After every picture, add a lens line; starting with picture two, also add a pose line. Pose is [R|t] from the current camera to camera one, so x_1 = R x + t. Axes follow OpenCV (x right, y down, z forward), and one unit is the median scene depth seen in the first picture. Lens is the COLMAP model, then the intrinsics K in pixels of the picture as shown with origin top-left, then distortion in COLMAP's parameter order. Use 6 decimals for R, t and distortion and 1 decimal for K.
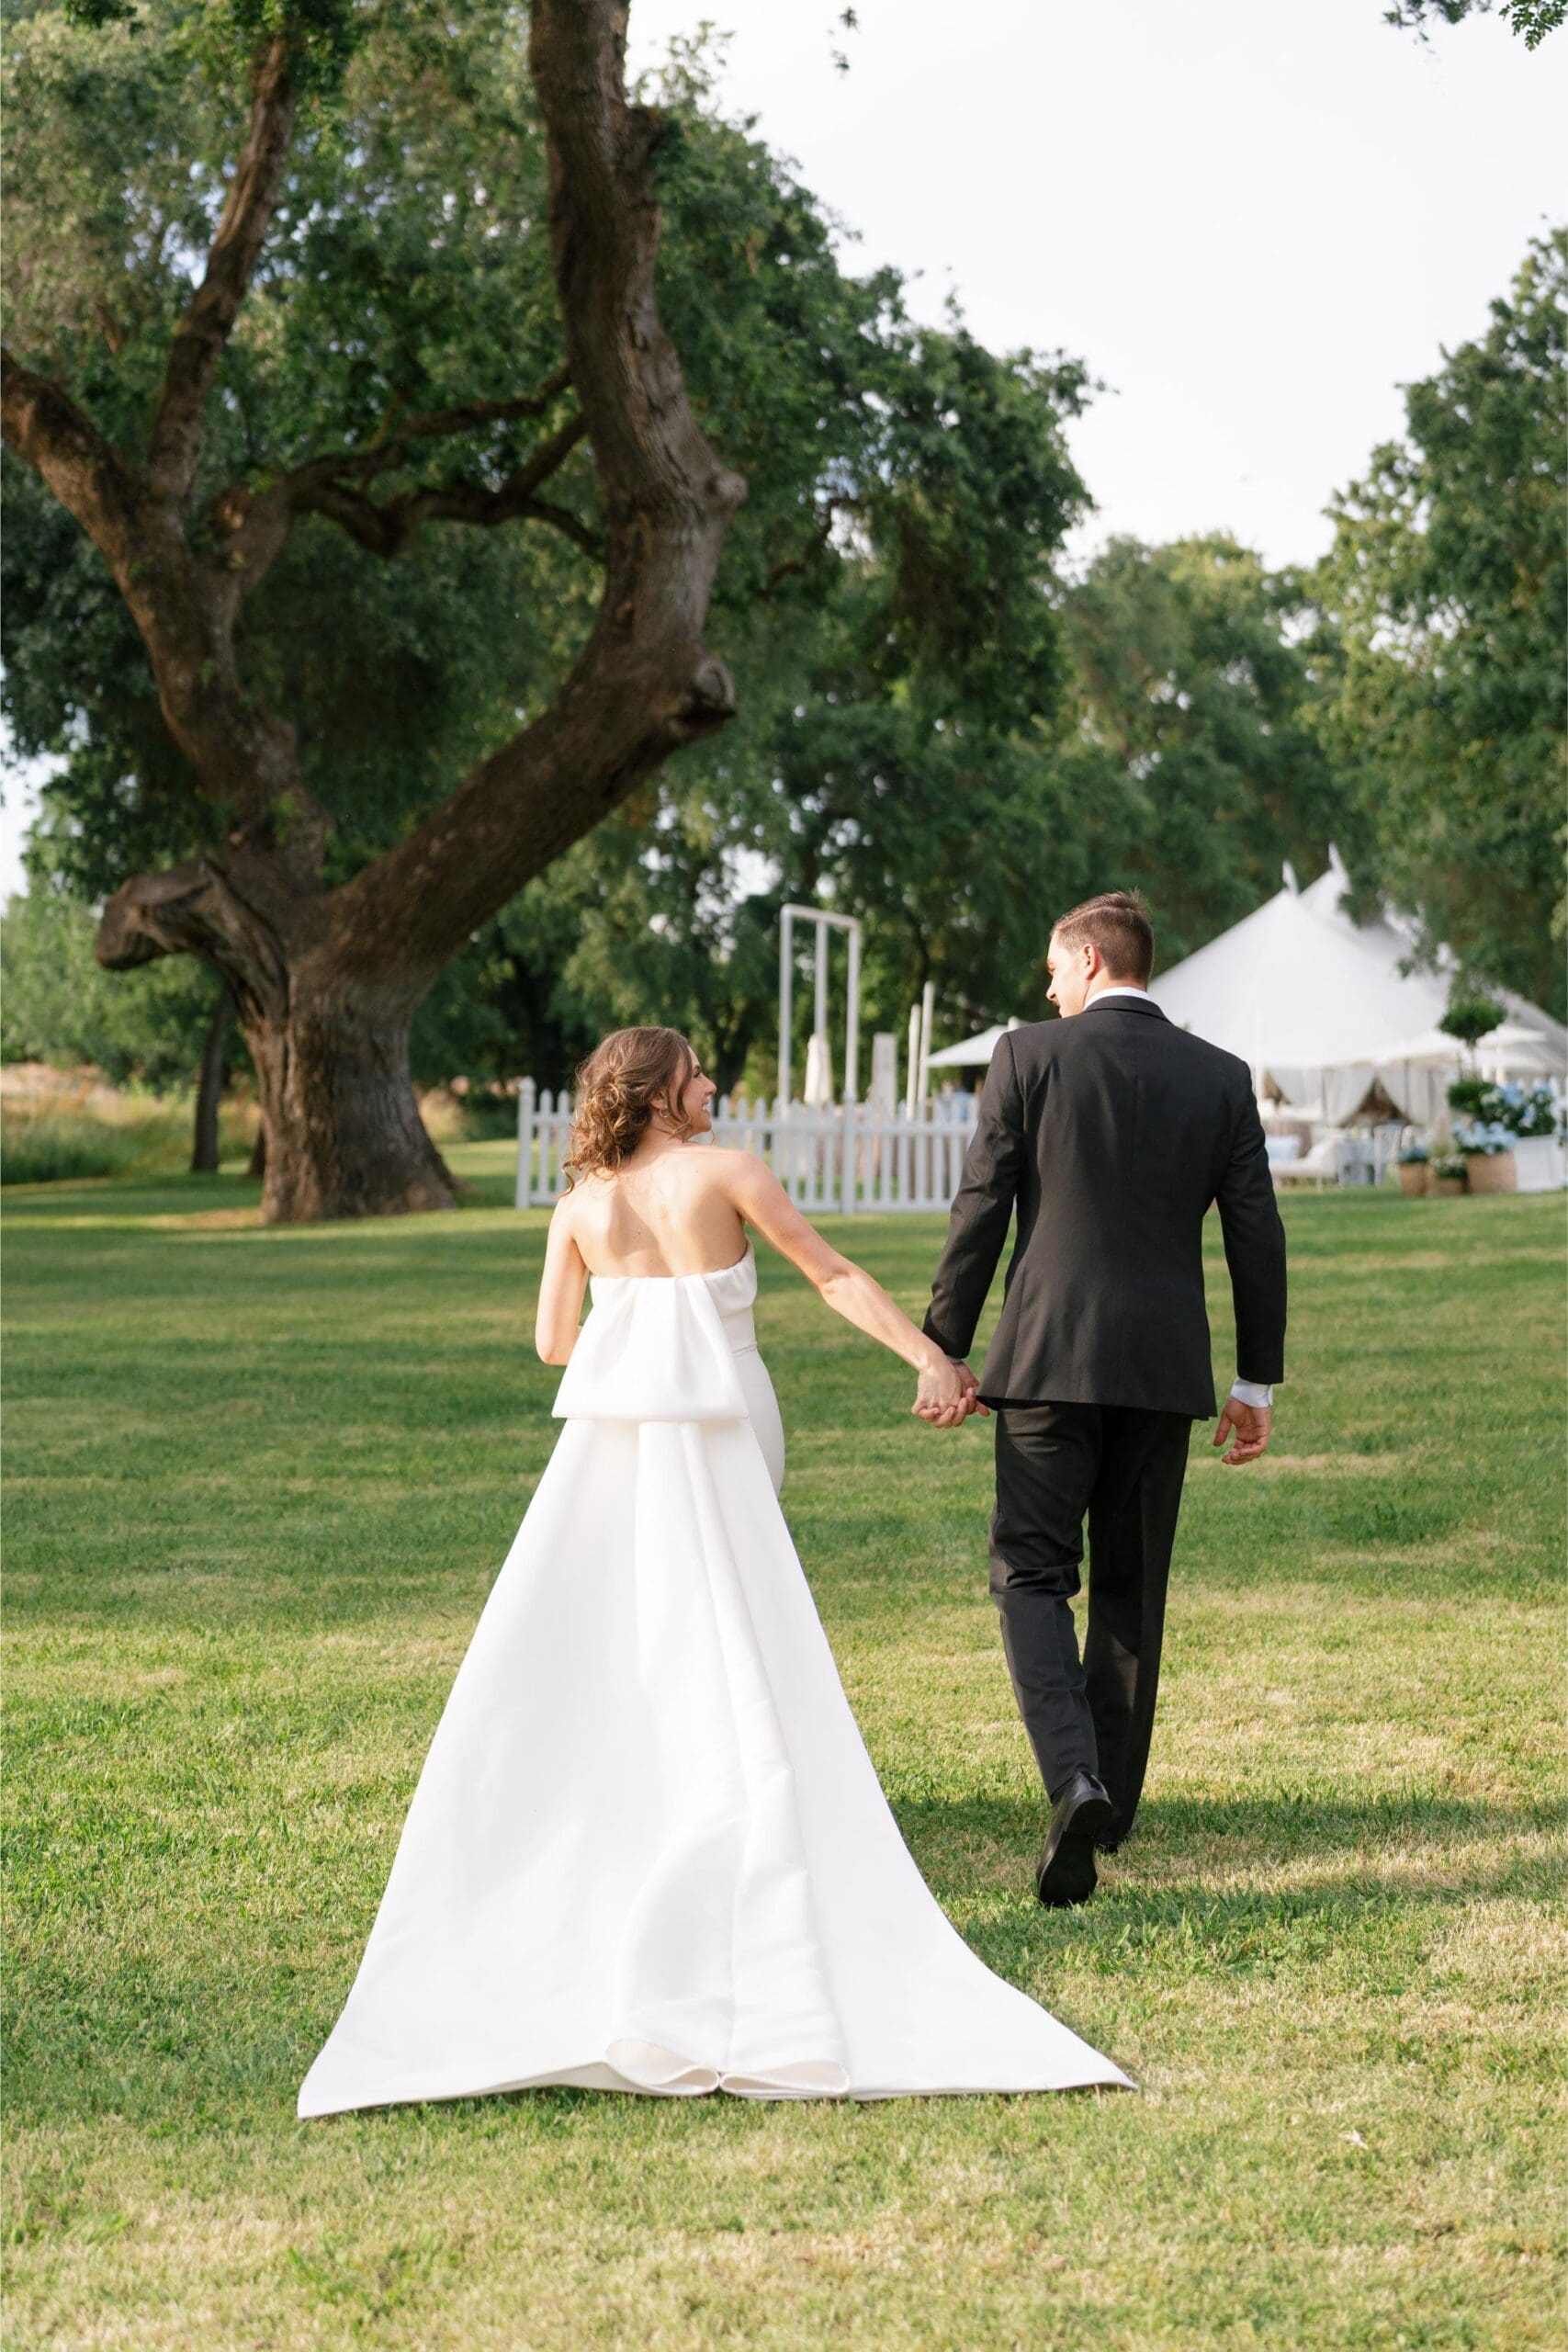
lens RADIAL K [[3869.4, 0, 671.7], [0, 3869.4, 1174.3], [0, 0, 1]] dist [-0.006148, 0.018782]
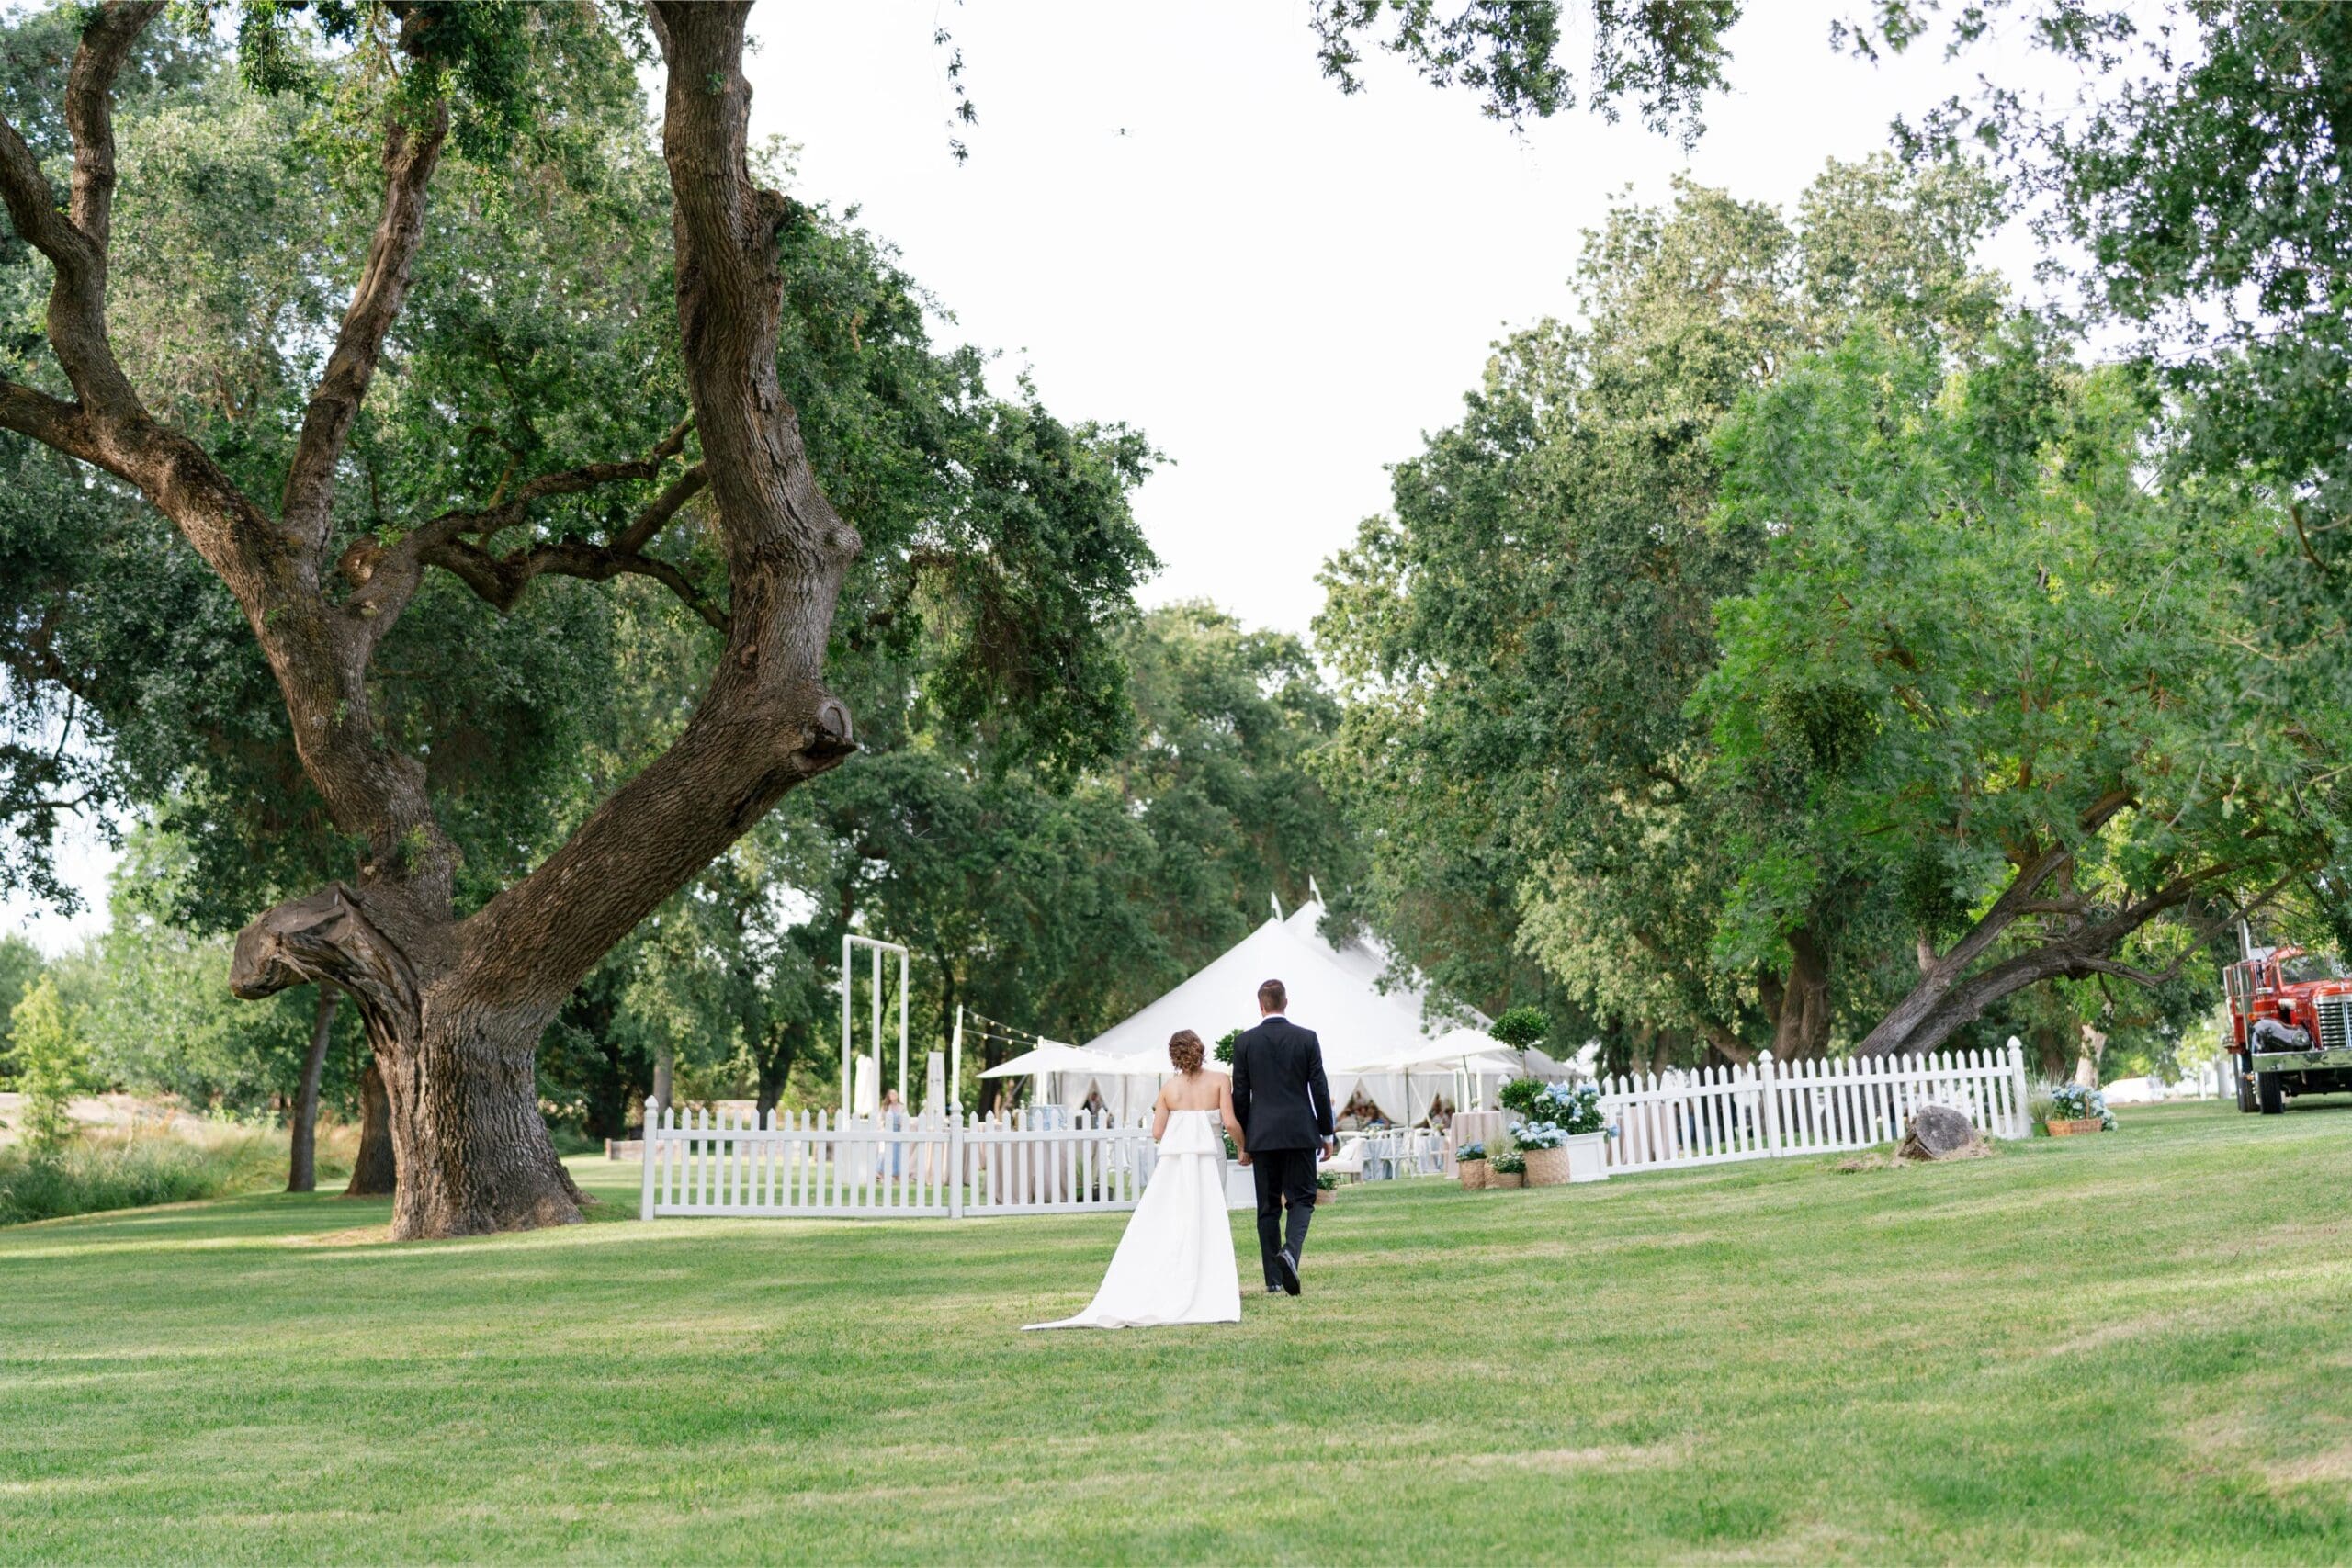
lens RADIAL K [[3472.8, 0, 1176.0], [0, 3472.8, 784.0], [0, 0, 1]] dist [0.013195, -0.054014]
pose [[0.990153, -0.005234, 0.139890, -0.023191], [0.021039, 0.993514, -0.111747, -0.000247], [-0.138397, 0.113590, 0.983841, 0.035235]]
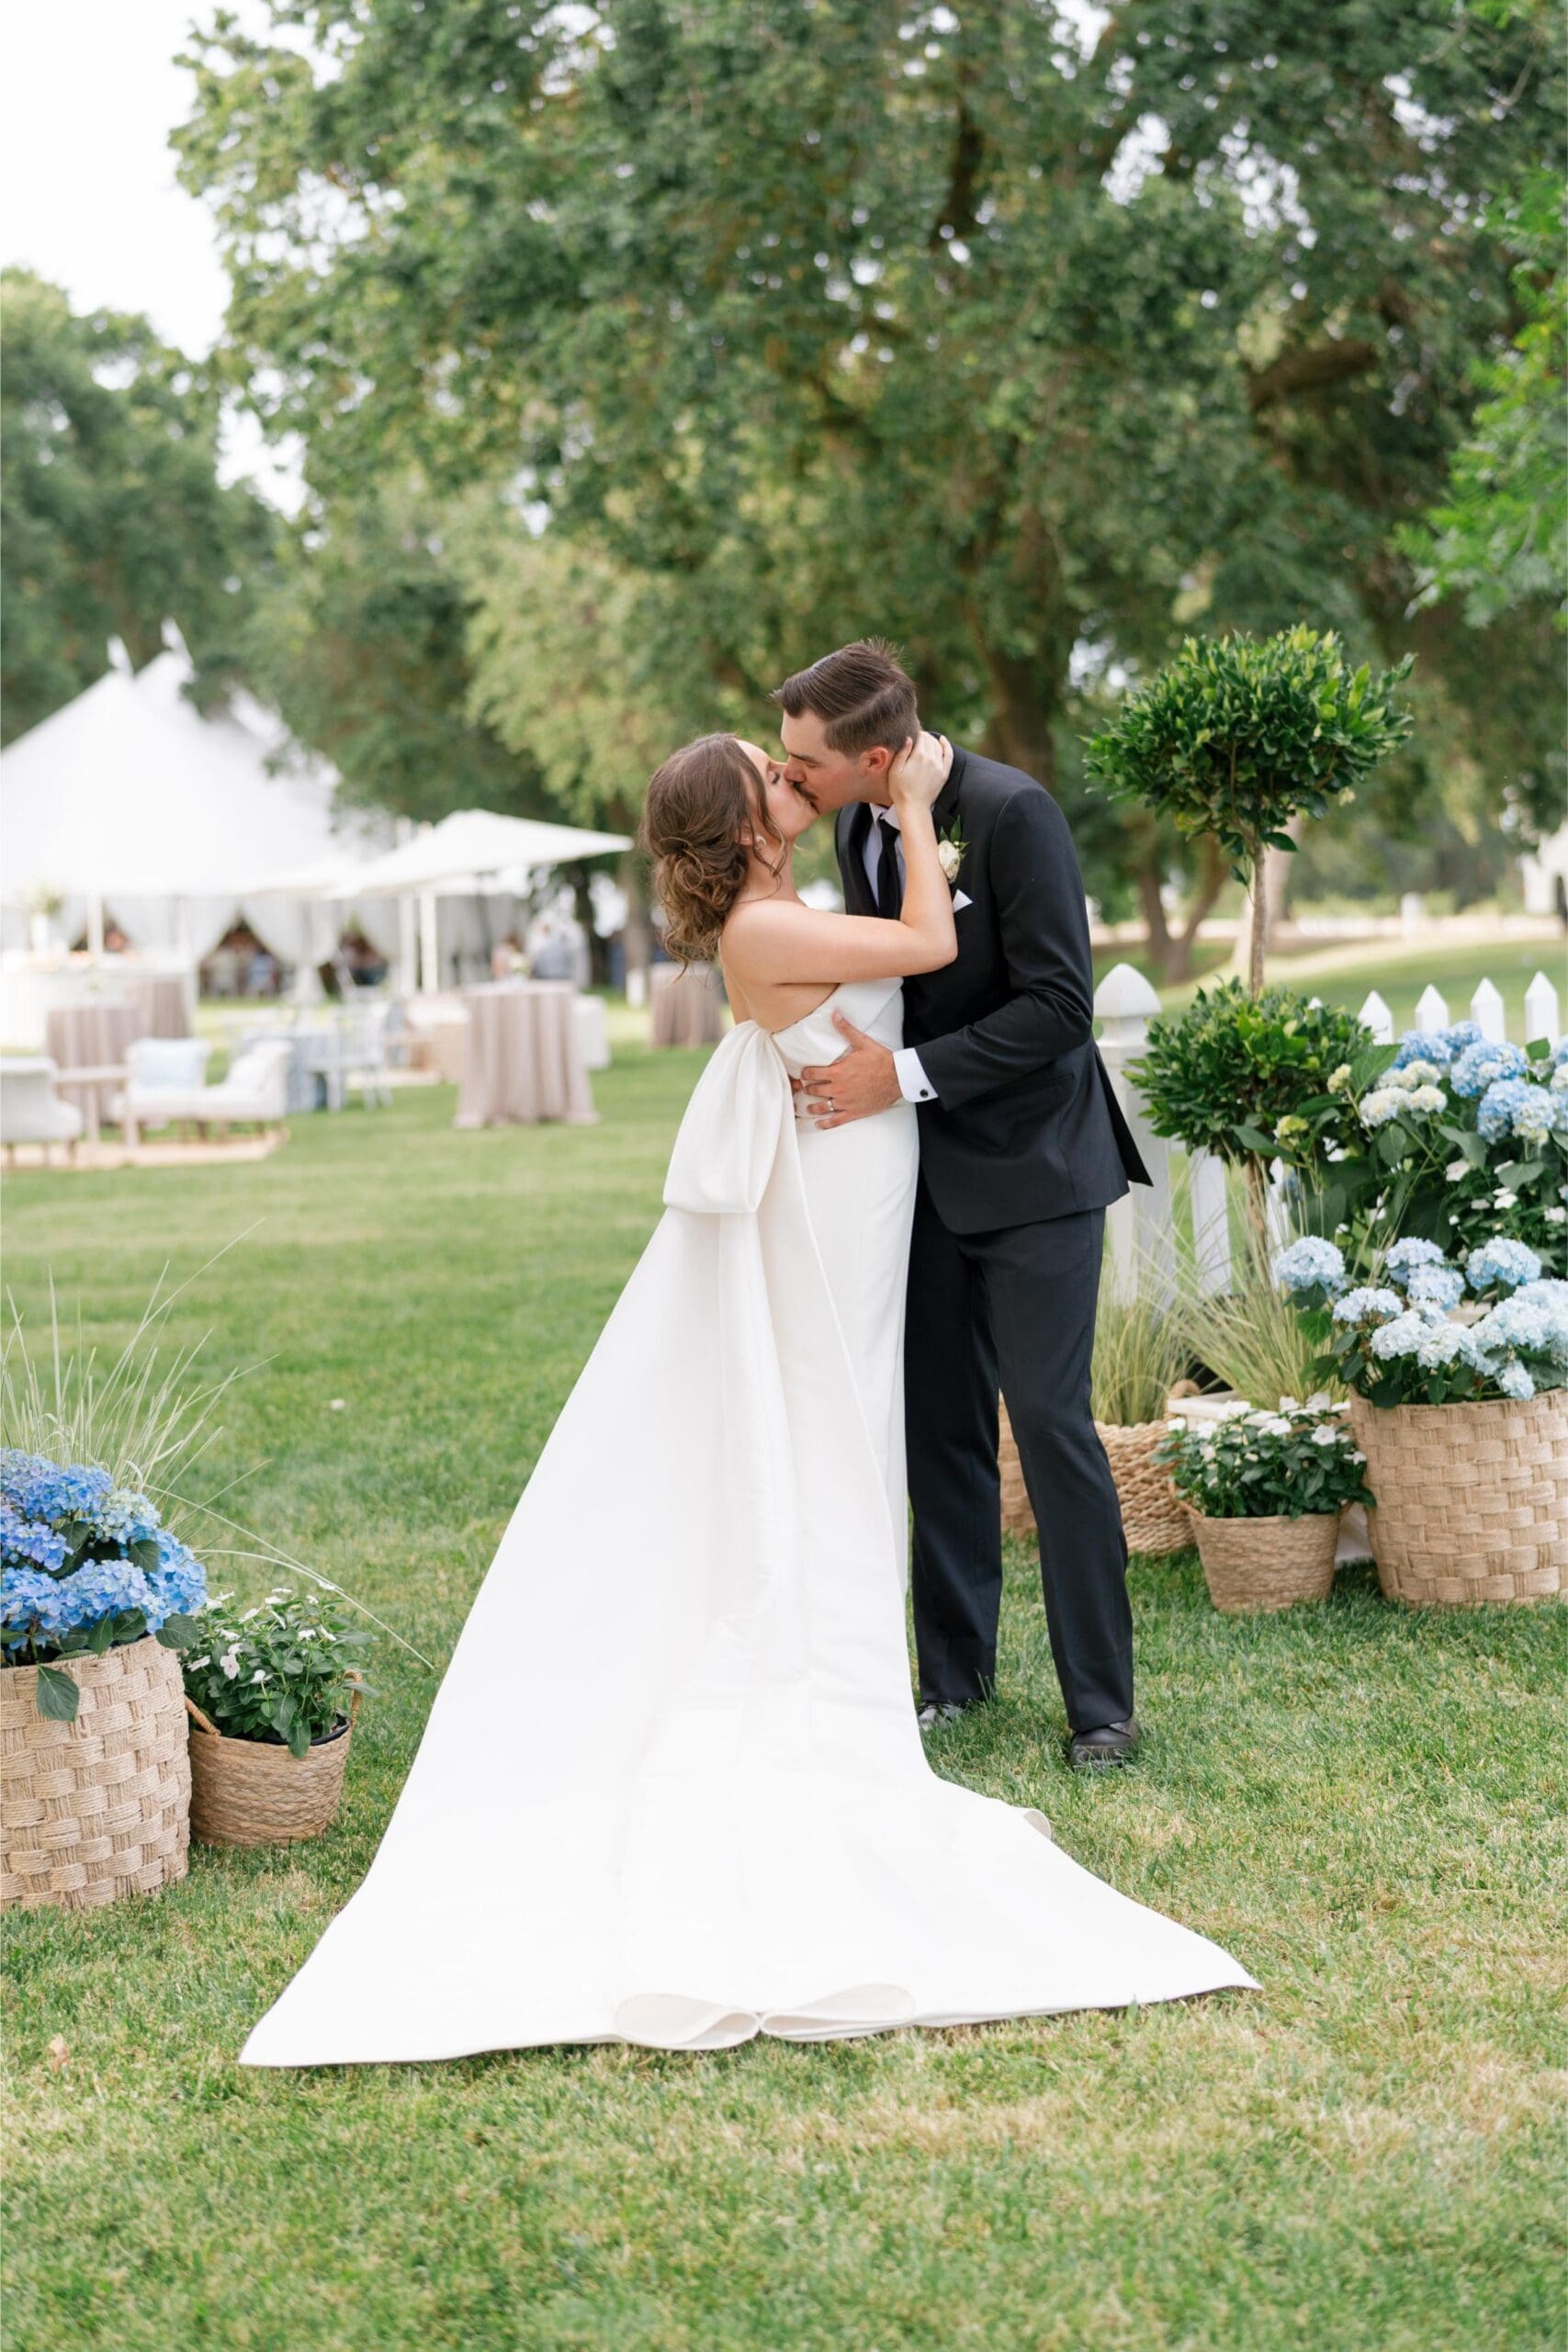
lens RADIAL K [[3505.9, 0, 784.0], [0, 3505.9, 1176.0], [0, 0, 1]] dist [-0.025242, -0.089670]
pose [[0.938769, -0.040358, 0.342175, 0.095929], [0.021806, 0.998085, 0.057893, -0.022720], [-0.343856, -0.046887, 0.937851, 0.699241]]
